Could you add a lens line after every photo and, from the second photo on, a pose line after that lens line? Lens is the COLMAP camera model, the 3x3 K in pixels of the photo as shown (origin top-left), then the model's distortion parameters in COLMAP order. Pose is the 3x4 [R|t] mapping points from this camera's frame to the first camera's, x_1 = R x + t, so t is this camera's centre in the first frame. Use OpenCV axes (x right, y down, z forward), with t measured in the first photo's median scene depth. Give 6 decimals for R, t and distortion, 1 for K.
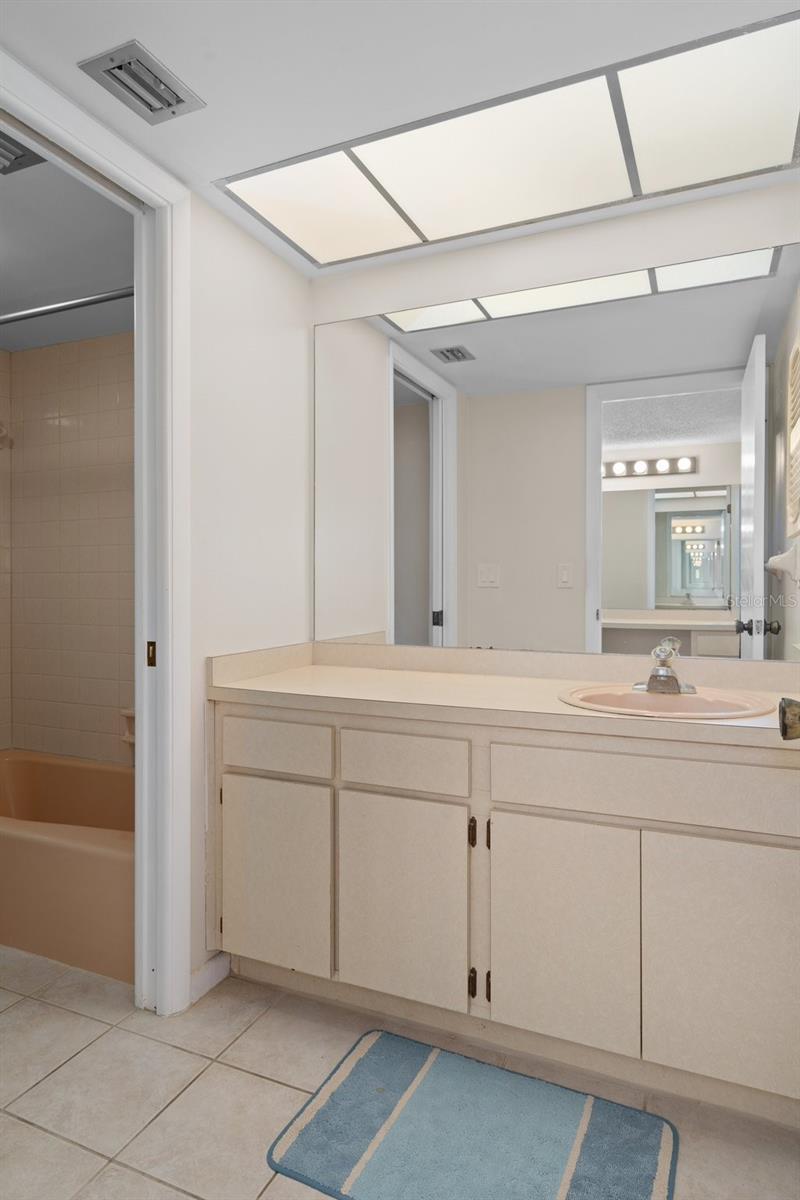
lens RADIAL K [[700.6, 0, 400.3], [0, 700.6, 592.4], [0, 0, 1]] dist [0.007920, 0.003346]
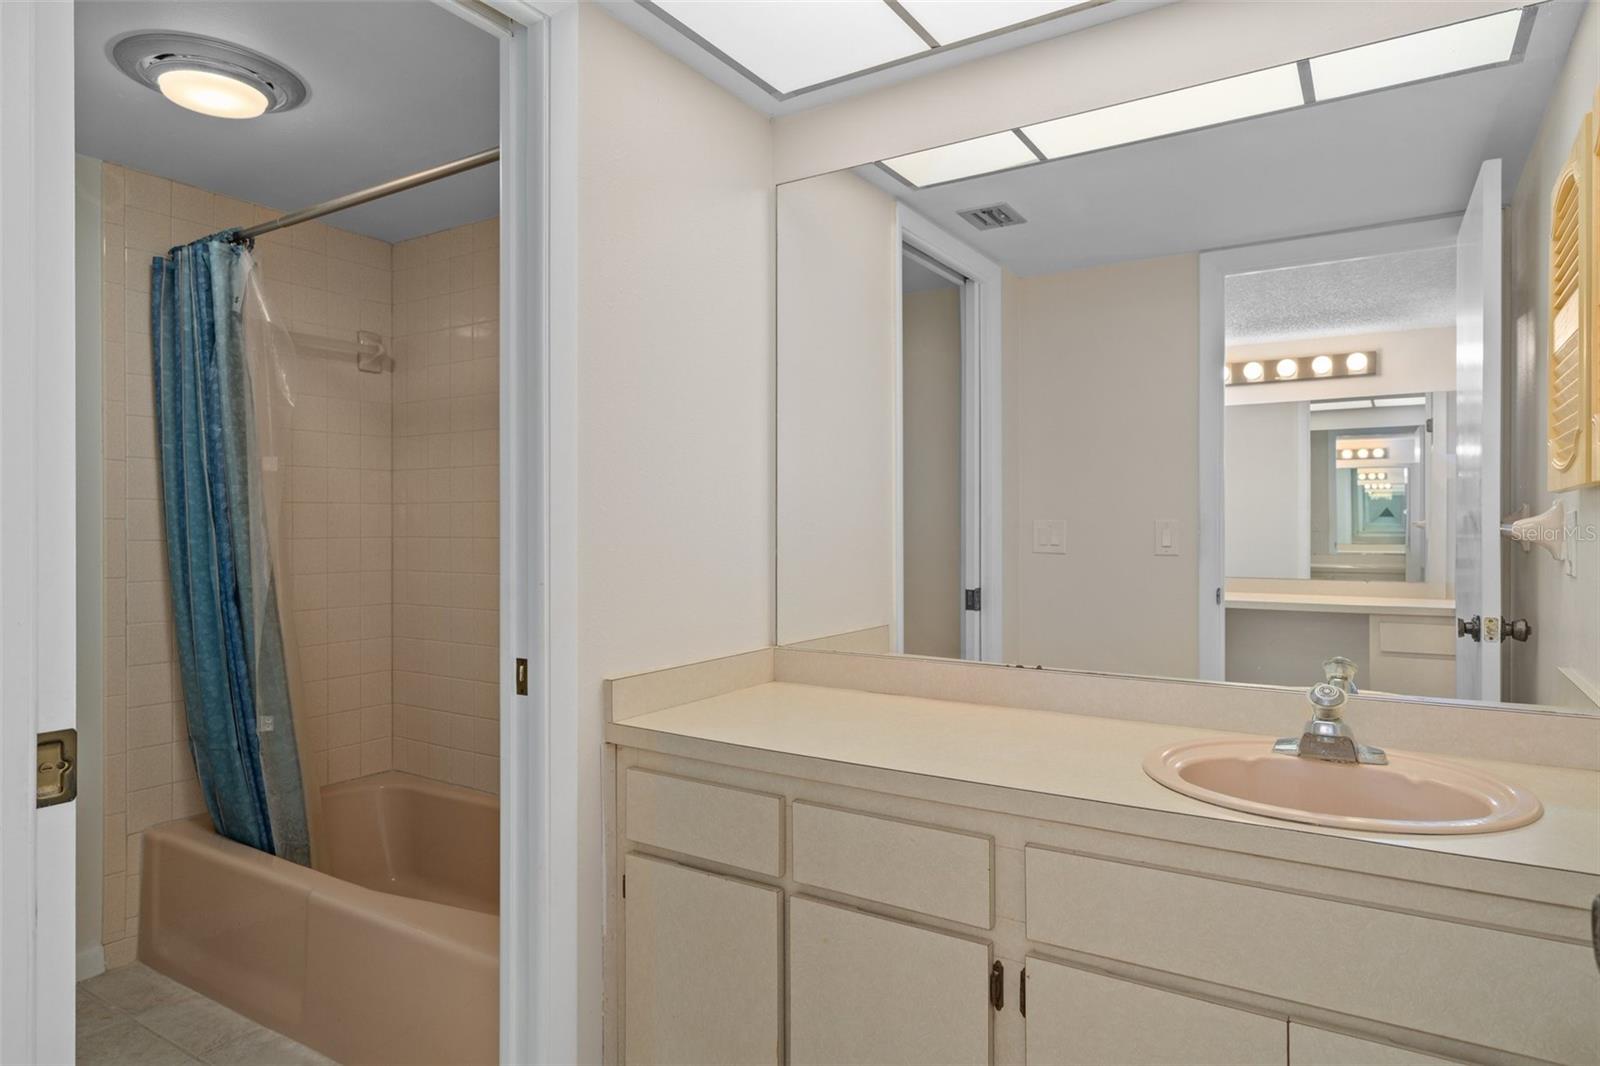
lens RADIAL K [[934.1, 0, 800.0], [0, 934.1, 533.0], [0, 0, 1]] dist [0.007920, 0.003346]
pose [[0.988699, -0.000291, -0.149915, 0.039922], [-0.000933, 0.999967, -0.008098, -0.036429], [0.149912, 0.008147, 0.988666, 0.112852]]
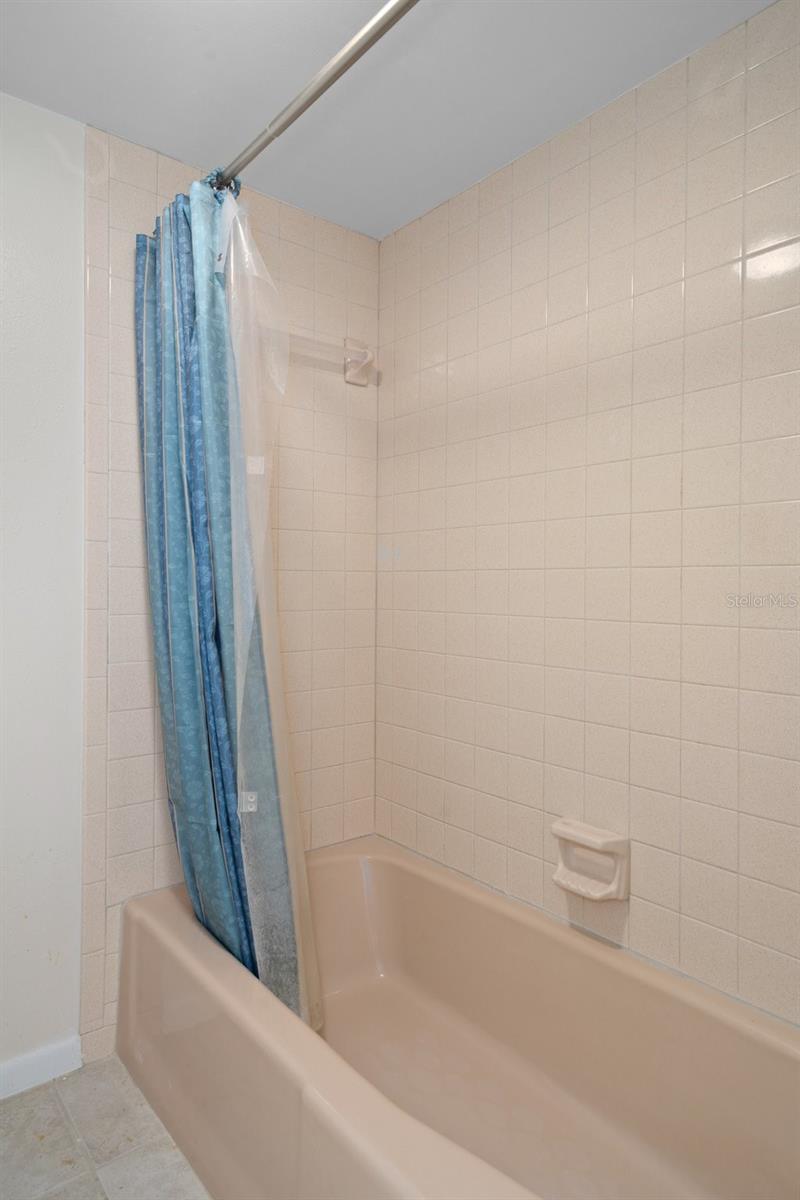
lens RADIAL K [[700.6, 0, 400.3], [0, 700.6, 592.4], [0, 0, 1]] dist [0.007920, 0.003346]
pose [[0.895560, 0.010102, -0.444825, -0.344845], [-0.012609, 0.999917, -0.002679, -0.009517], [0.444761, 0.008008, 0.895613, 0.603951]]
